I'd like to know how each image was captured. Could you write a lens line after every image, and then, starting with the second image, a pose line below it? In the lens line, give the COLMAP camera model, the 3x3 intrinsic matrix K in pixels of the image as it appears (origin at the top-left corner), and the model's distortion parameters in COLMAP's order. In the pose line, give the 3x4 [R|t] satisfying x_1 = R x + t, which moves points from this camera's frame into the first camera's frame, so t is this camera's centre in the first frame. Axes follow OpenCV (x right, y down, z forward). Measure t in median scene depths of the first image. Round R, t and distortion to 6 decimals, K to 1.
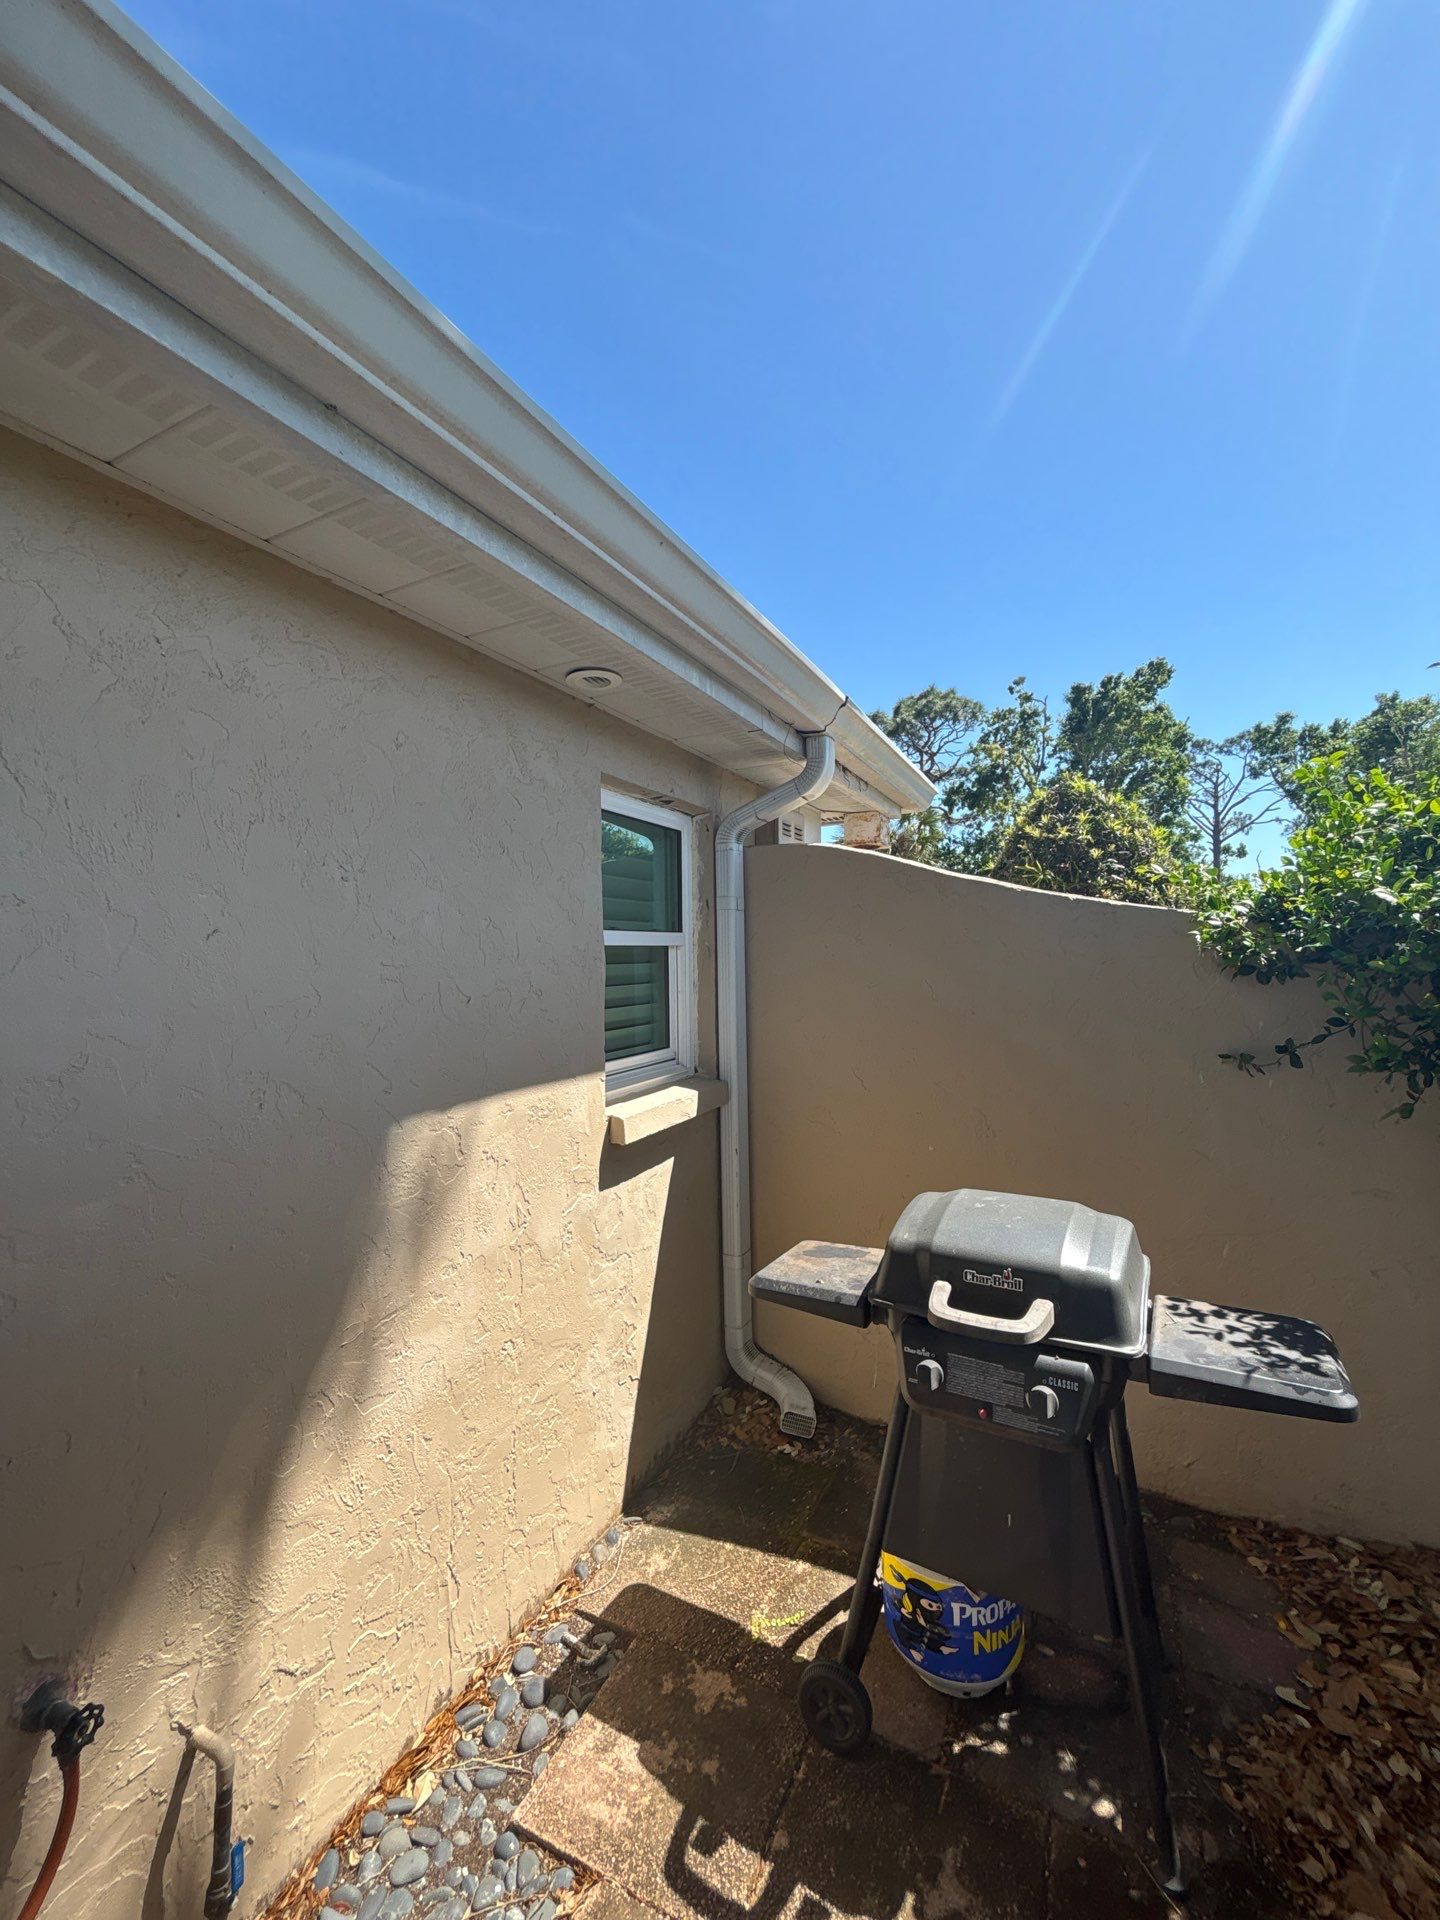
lens RADIAL K [[773.4, 0, 720.0], [0, 773.4, 960.0], [0, 0, 1]] dist [-0.001582, 0.000805]
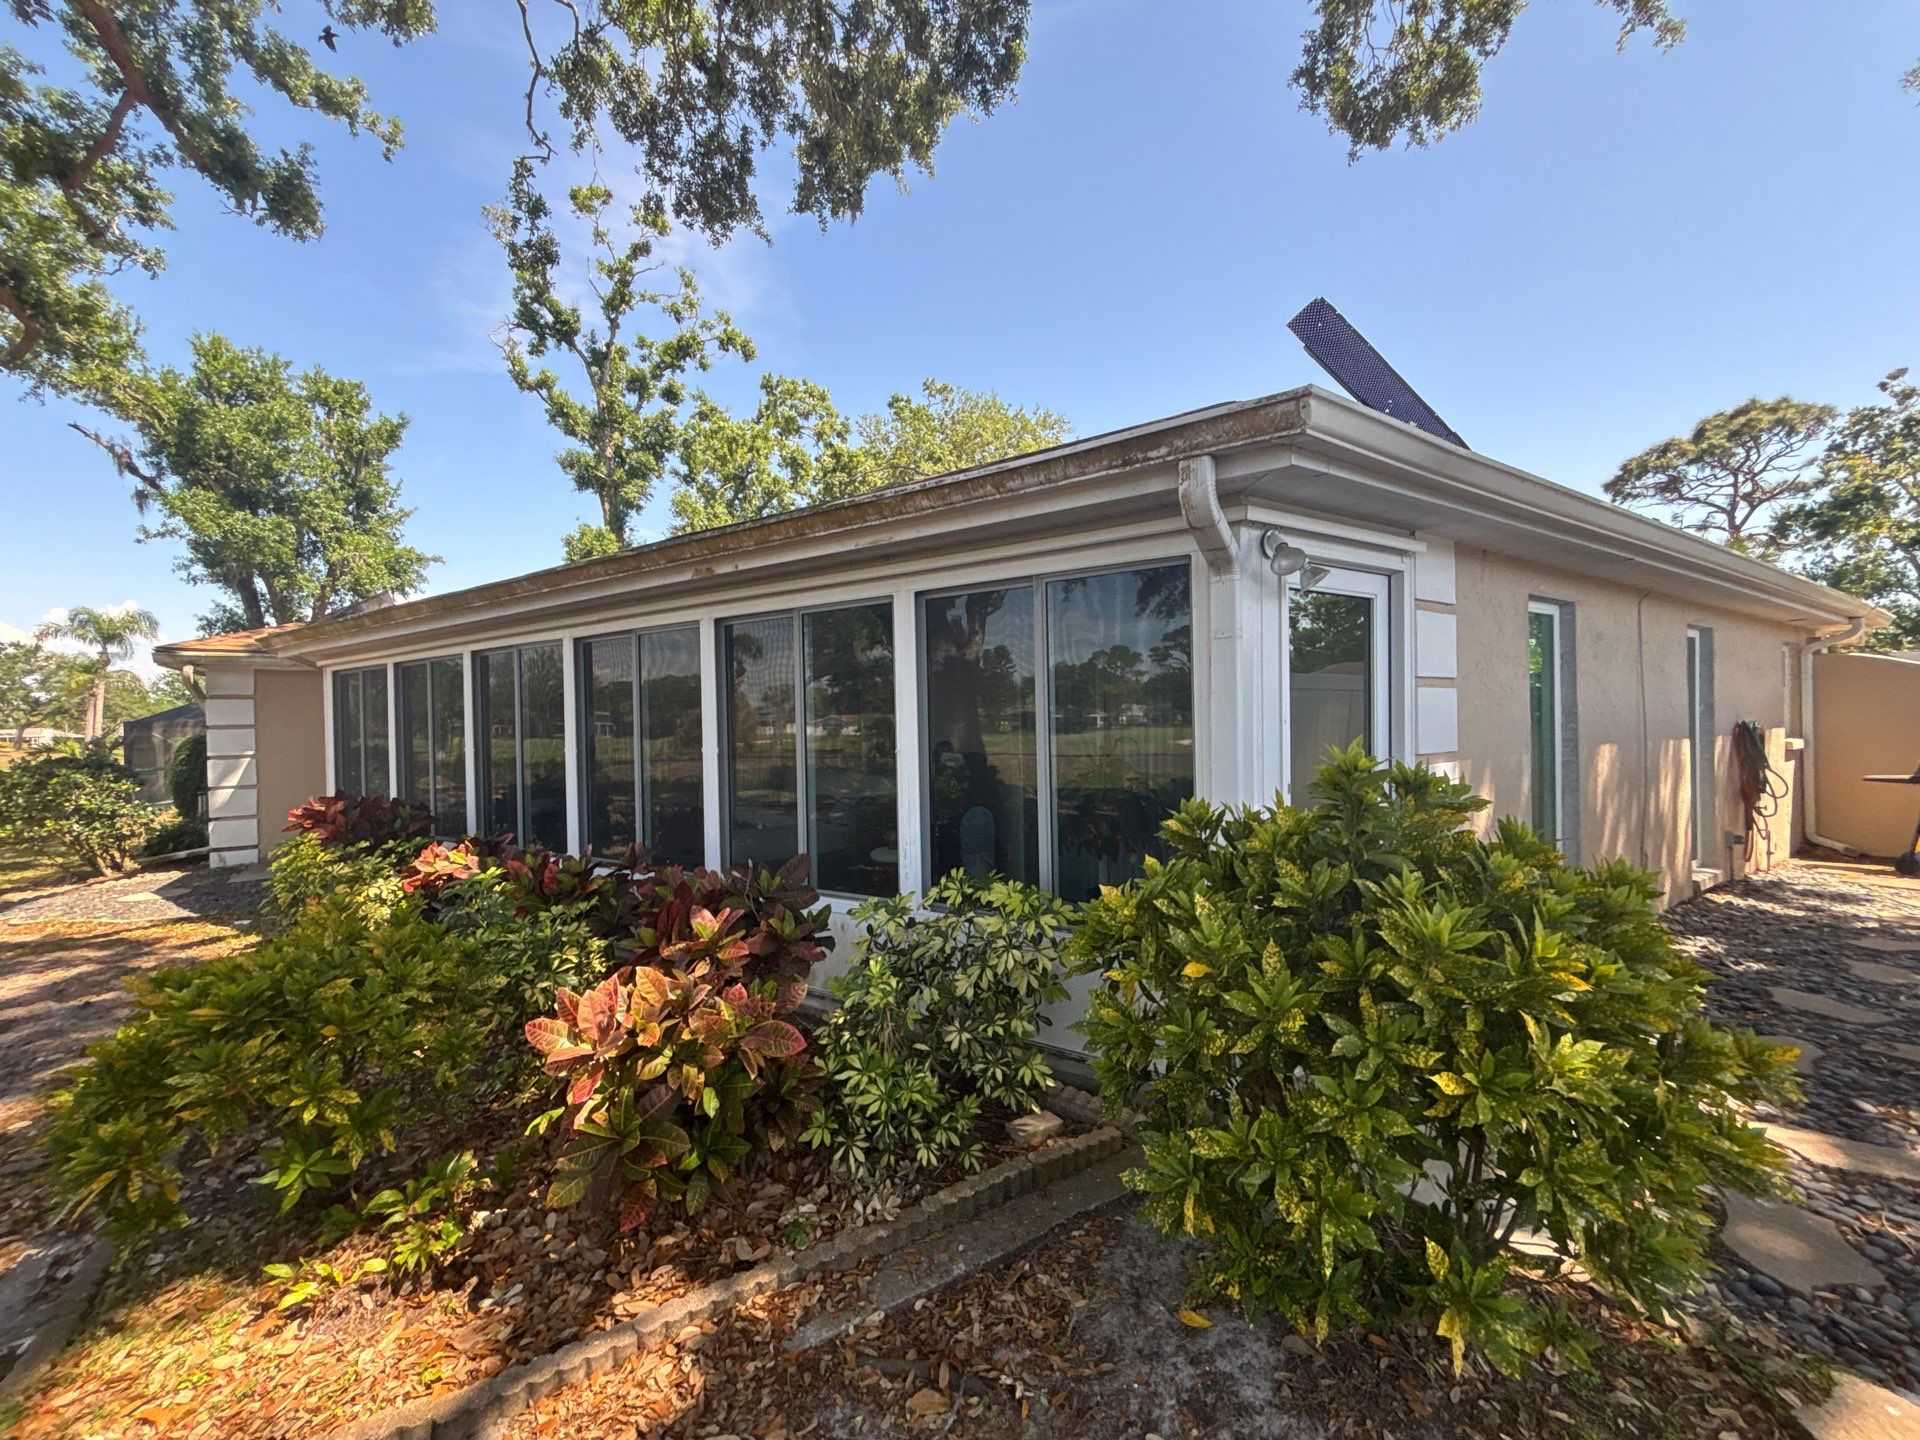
lens RADIAL K [[772.3, 0, 957.5], [0, 772.3, 719.4], [0, 0, 1]] dist [0.001395, -0.001051]
pose [[0.875743, -0.002089, -0.482774, -0.097956], [0.004319, 0.999985, 0.003507, 0.004329], [0.482759, -0.005156, 0.875738, -0.216203]]
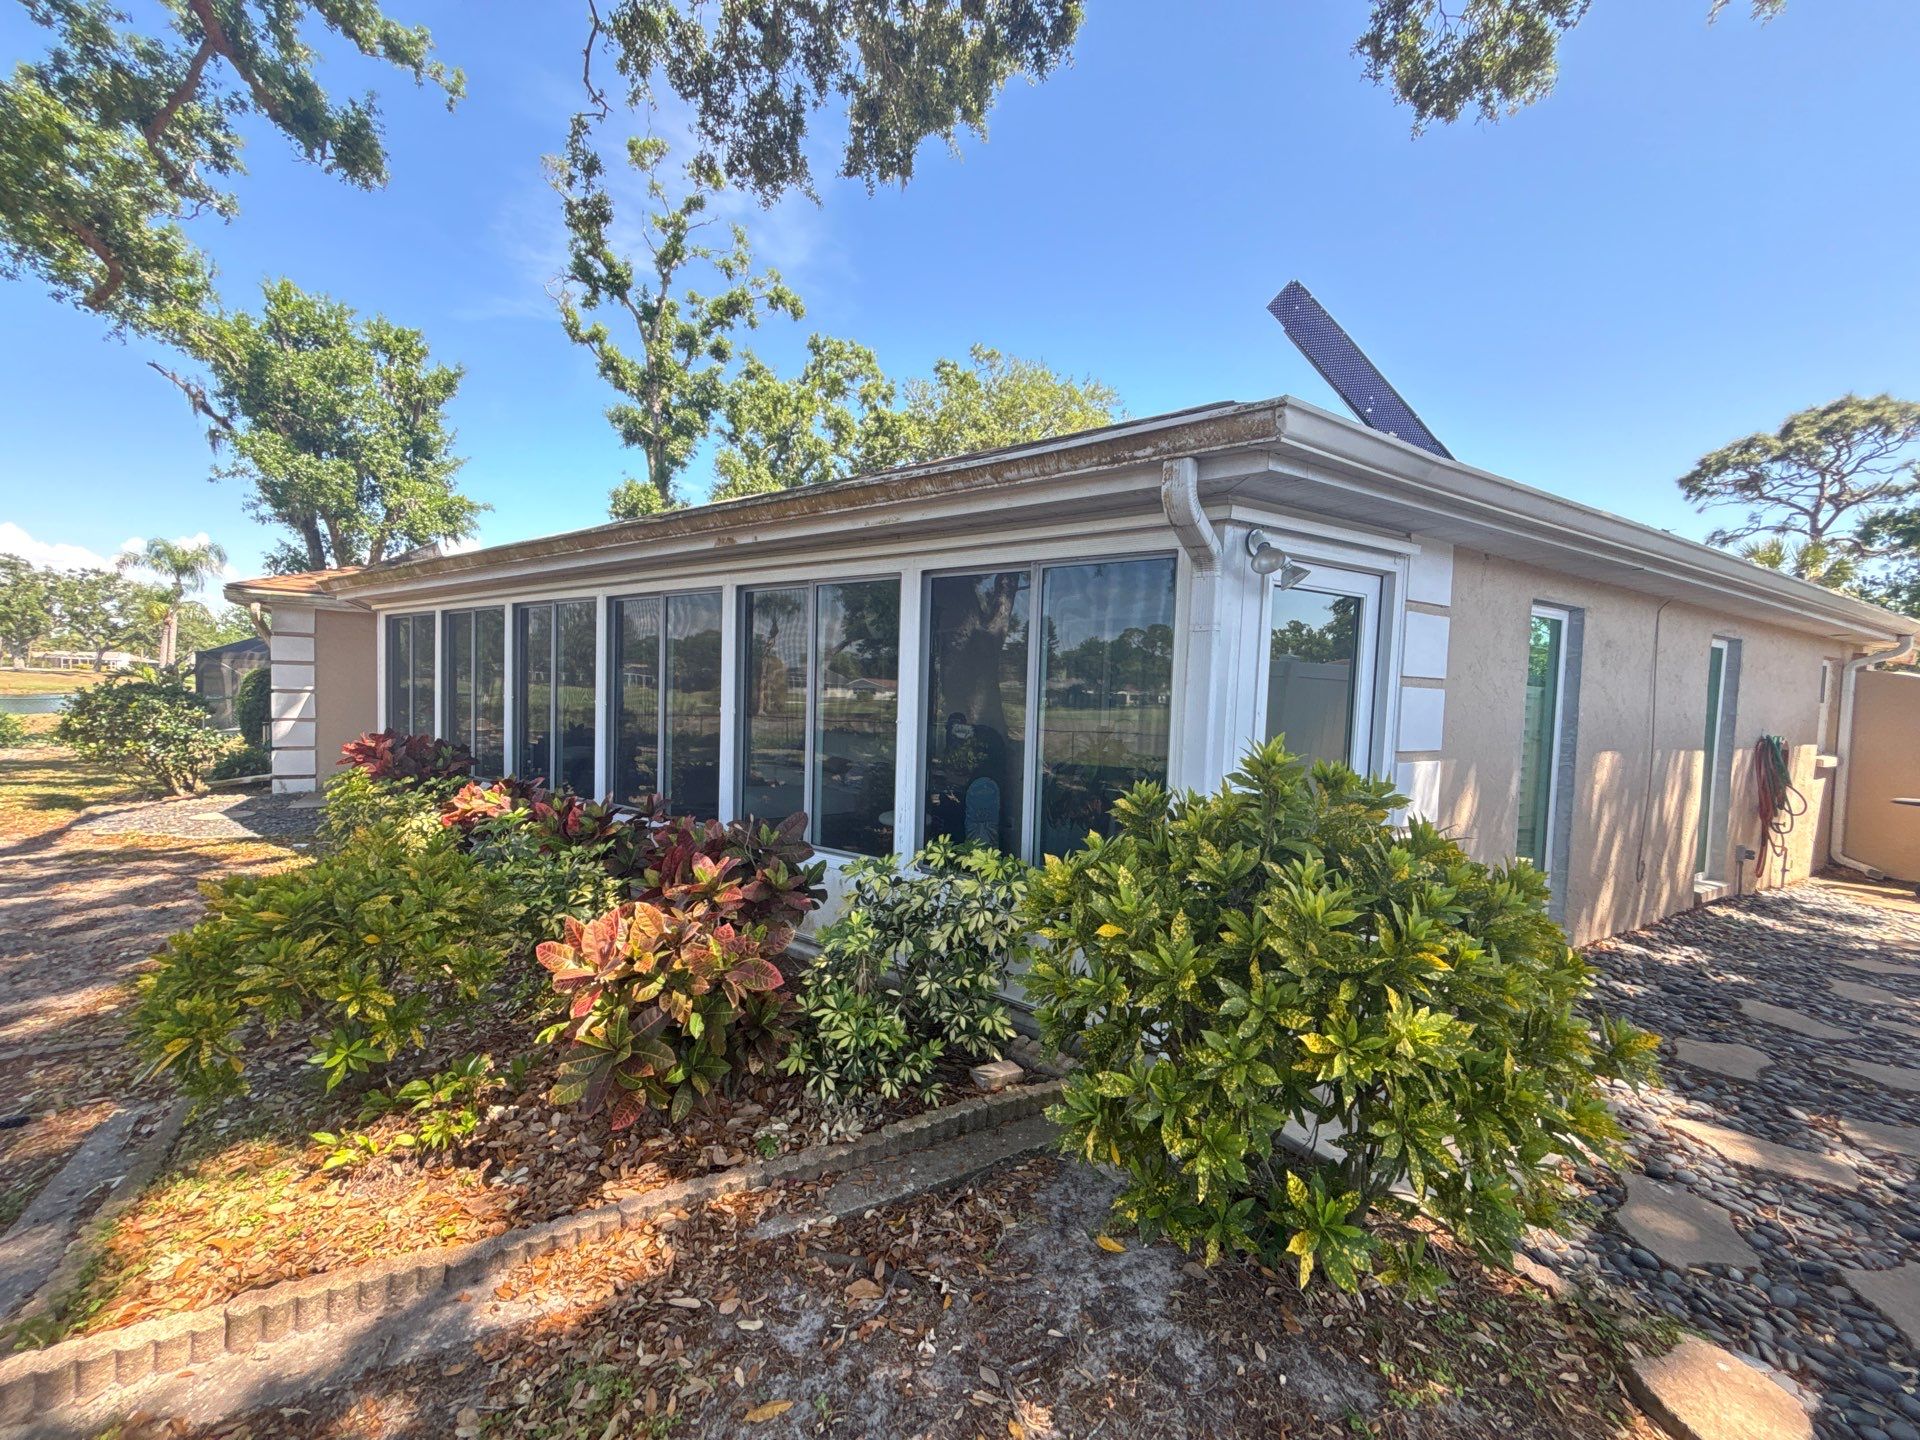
lens RADIAL K [[773.4, 0, 957.1], [0, 773.4, 719.7], [0, 0, 1]] dist [-0.001582, 0.000805]
pose [[0.851749, 0.063915, -0.520037, -0.091251], [-0.047649, 0.997868, 0.044600, 0.003487], [0.521779, -0.013209, 0.852979, -0.218363]]
